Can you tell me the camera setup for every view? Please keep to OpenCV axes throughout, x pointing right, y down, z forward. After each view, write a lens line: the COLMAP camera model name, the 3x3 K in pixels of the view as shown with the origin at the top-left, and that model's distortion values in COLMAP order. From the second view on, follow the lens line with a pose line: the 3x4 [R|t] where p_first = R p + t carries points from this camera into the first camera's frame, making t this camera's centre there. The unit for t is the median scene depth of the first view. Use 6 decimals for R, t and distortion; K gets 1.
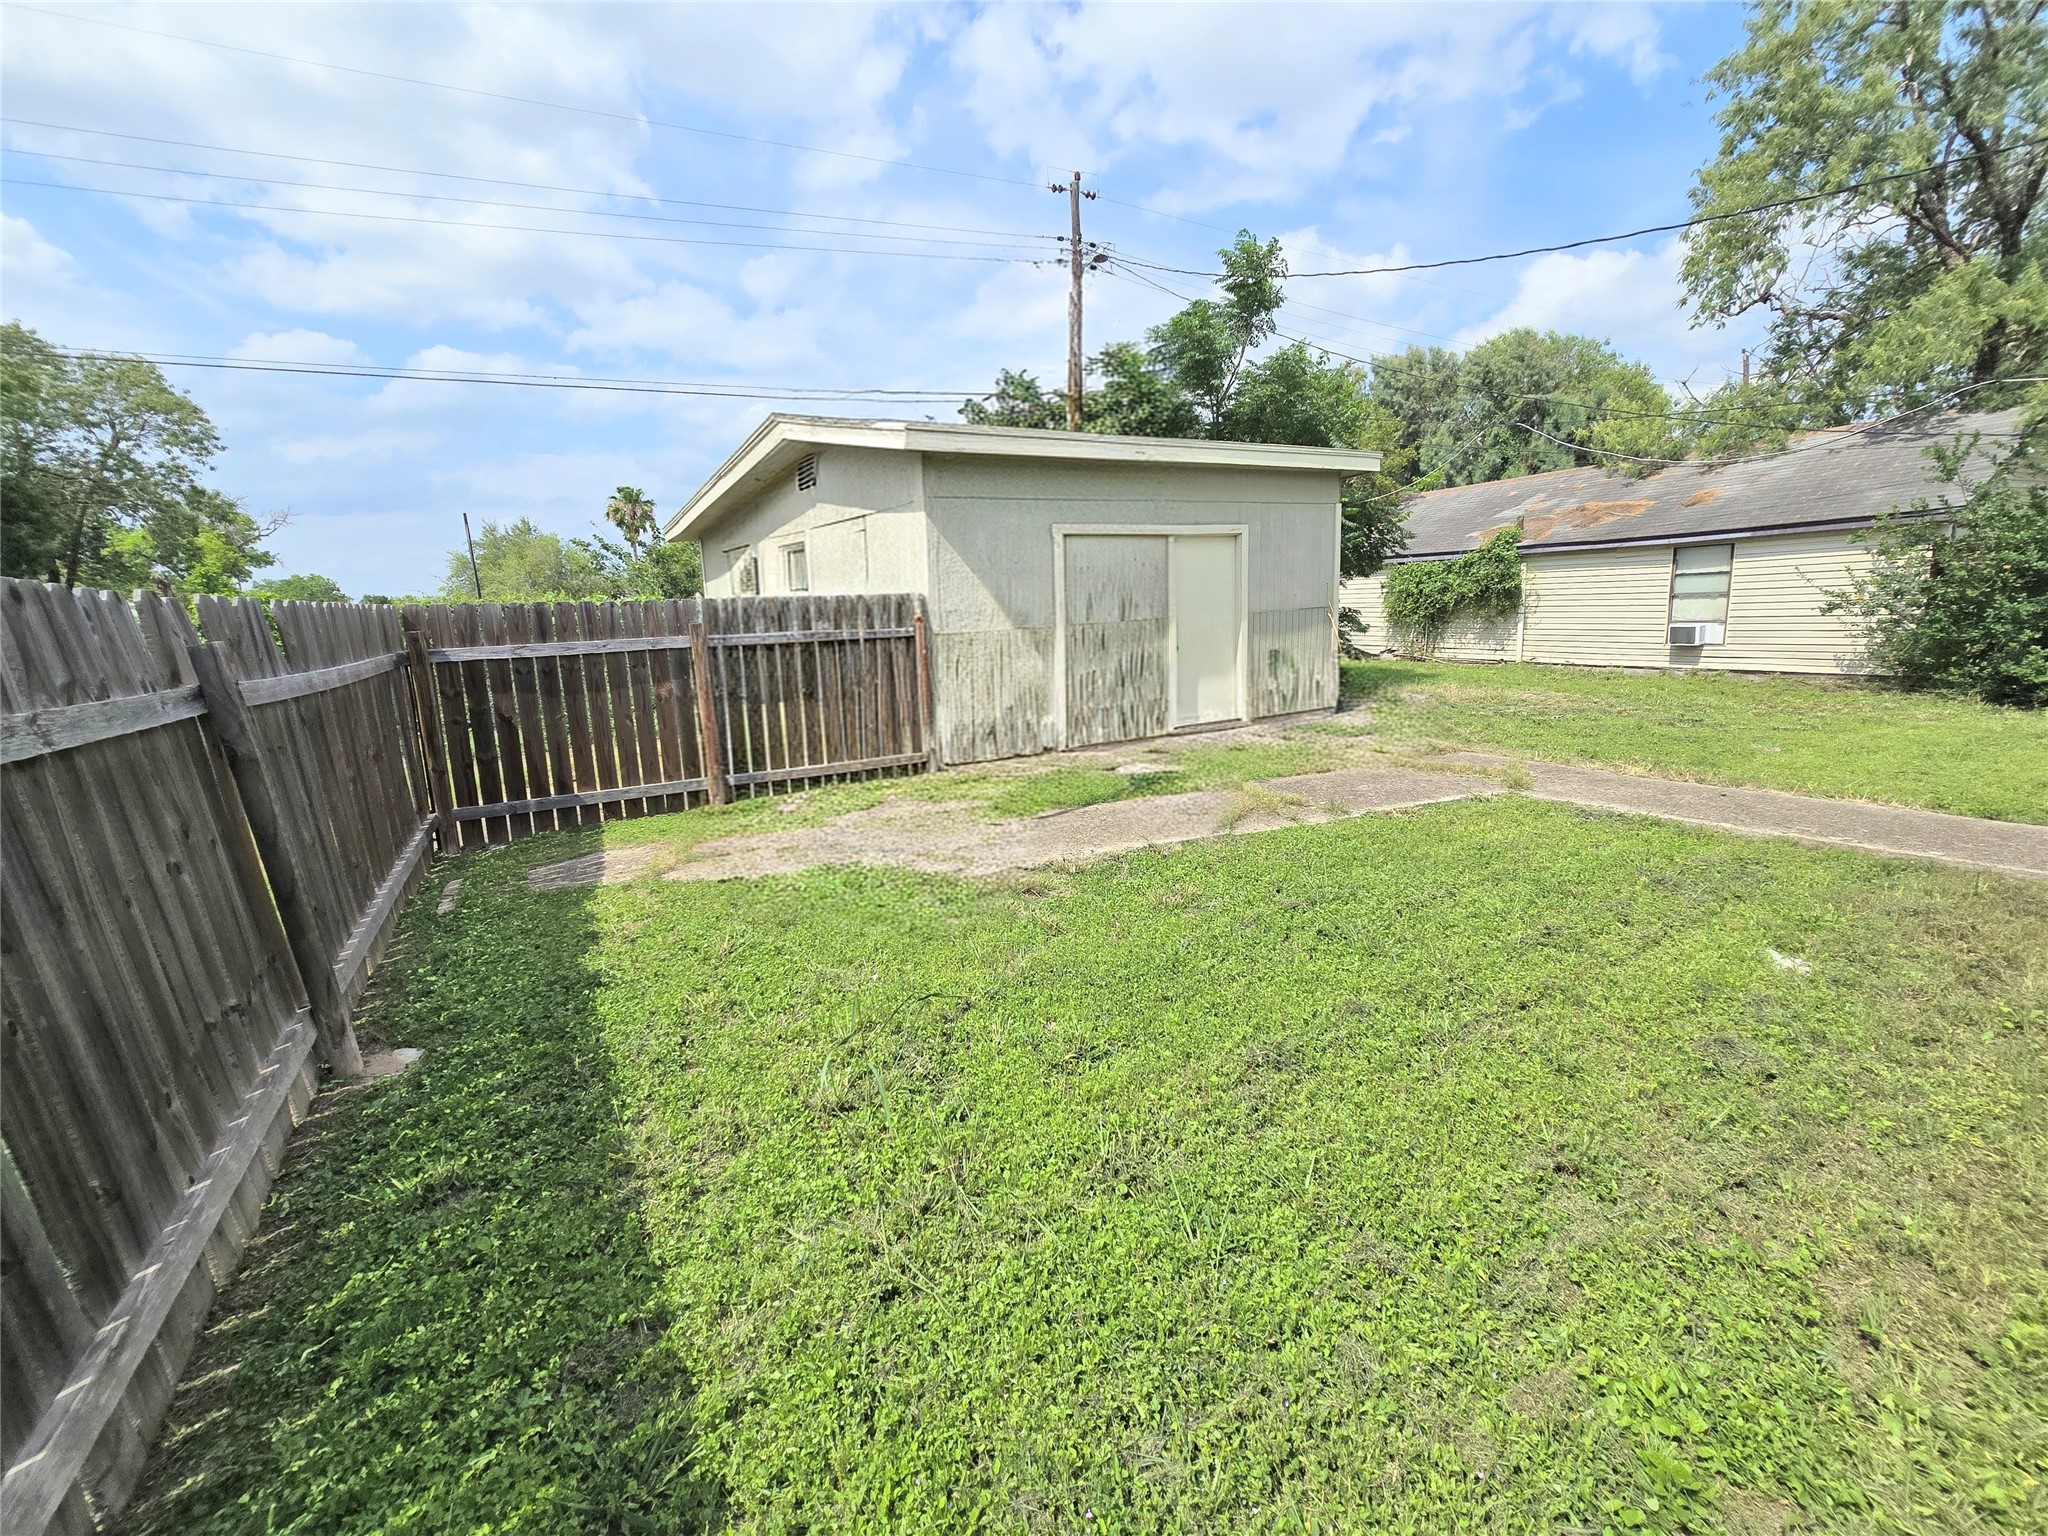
lens RADIAL K [[848.9, 0, 1024.0], [0, 848.9, 768.0], [0, 0, 1]] dist [-0.001544, -0.000188]
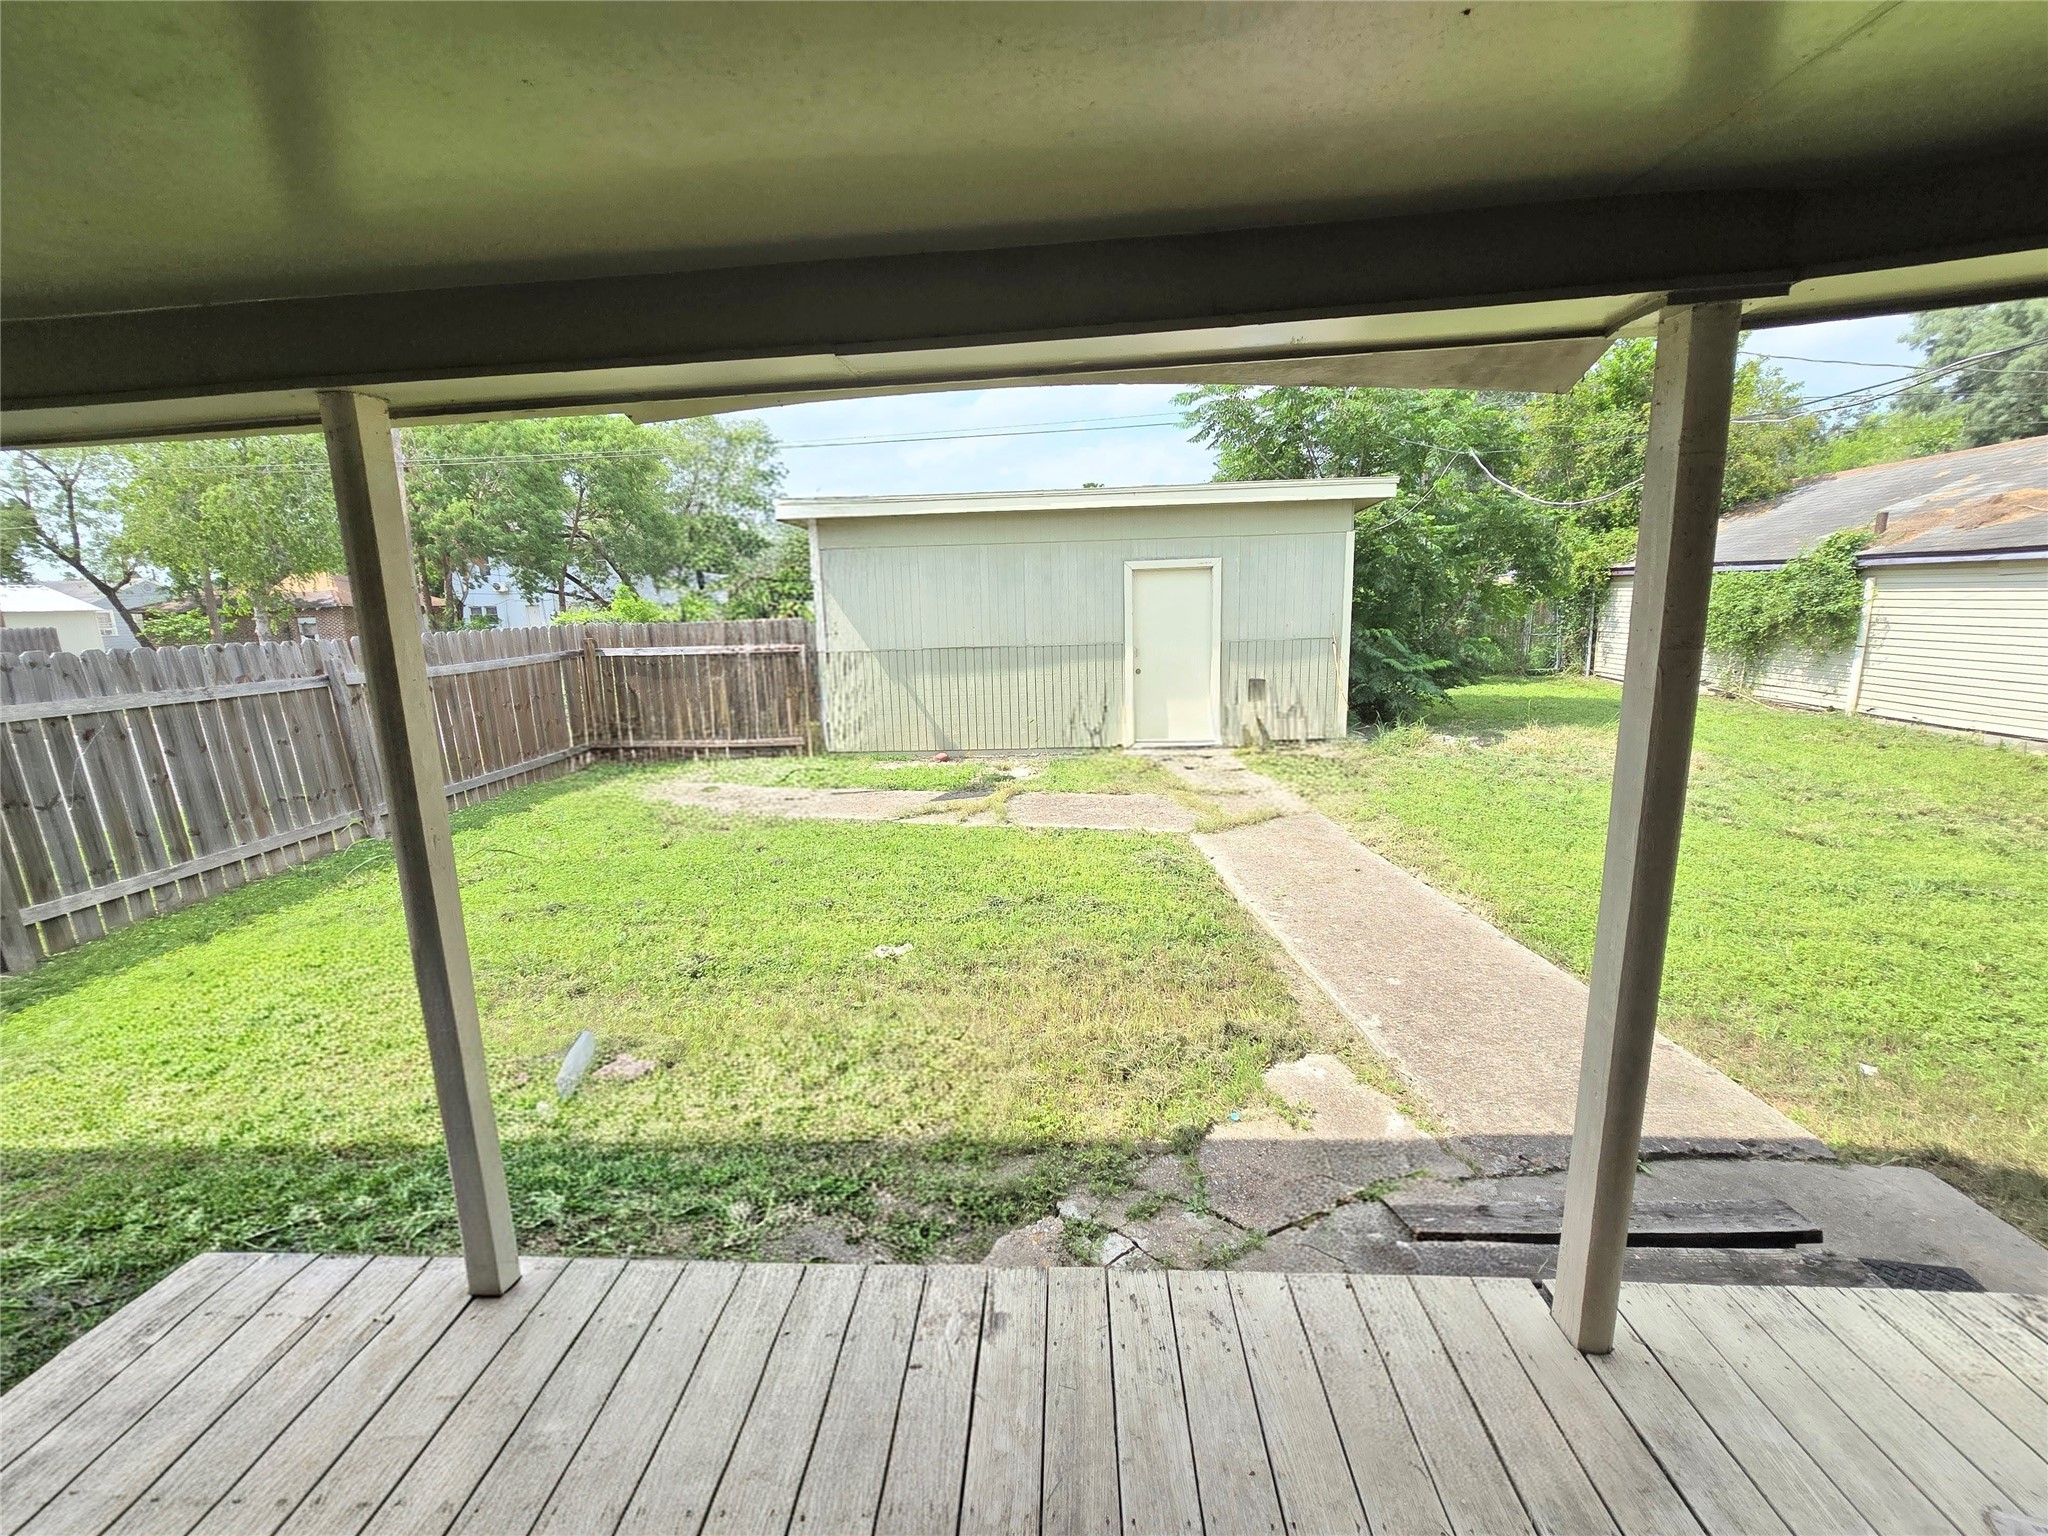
lens RADIAL K [[848.9, 0, 1024.0], [0, 848.9, 768.0], [0, 0, 1]] dist [-0.001544, -0.000188]
pose [[0.837559, 0.125169, -0.531816, 0.633375], [-0.114461, 0.992001, 0.053214, -0.055301], [0.534223, 0.016302, 0.845187, -0.012419]]
